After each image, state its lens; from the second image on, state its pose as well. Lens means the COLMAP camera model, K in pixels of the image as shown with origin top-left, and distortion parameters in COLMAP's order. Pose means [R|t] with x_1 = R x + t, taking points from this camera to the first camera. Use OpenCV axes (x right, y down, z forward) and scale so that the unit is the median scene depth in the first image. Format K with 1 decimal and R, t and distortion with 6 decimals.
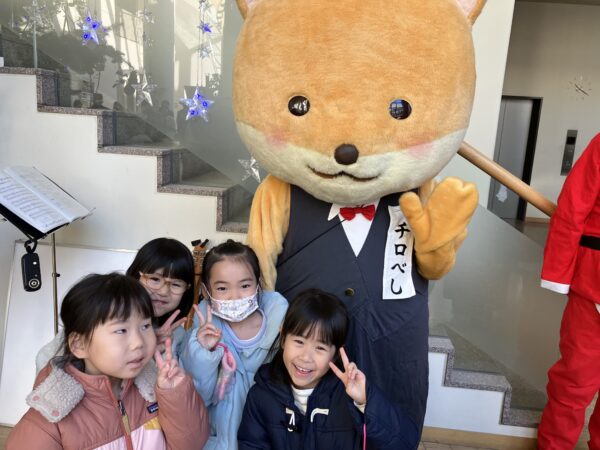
lens RADIAL K [[483.9, 0, 300.9], [0, 483.9, 224.0], [0, 0, 1]] dist [0.006581, 0.007209]
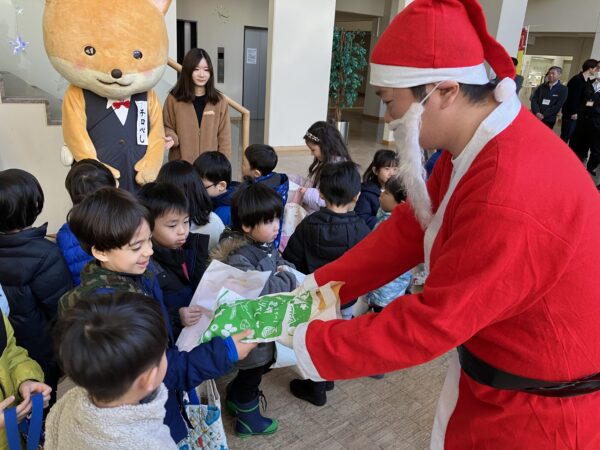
lens RADIAL K [[483.9, 0, 297.0], [0, 483.9, 227.0], [0, 0, 1]] dist [0.006581, 0.007209]
pose [[0.868616, -0.127587, 0.478777, -0.346122], [0.067073, 0.987662, 0.141510, 0.299445], [-0.490924, -0.090805, 0.866457, -1.452425]]
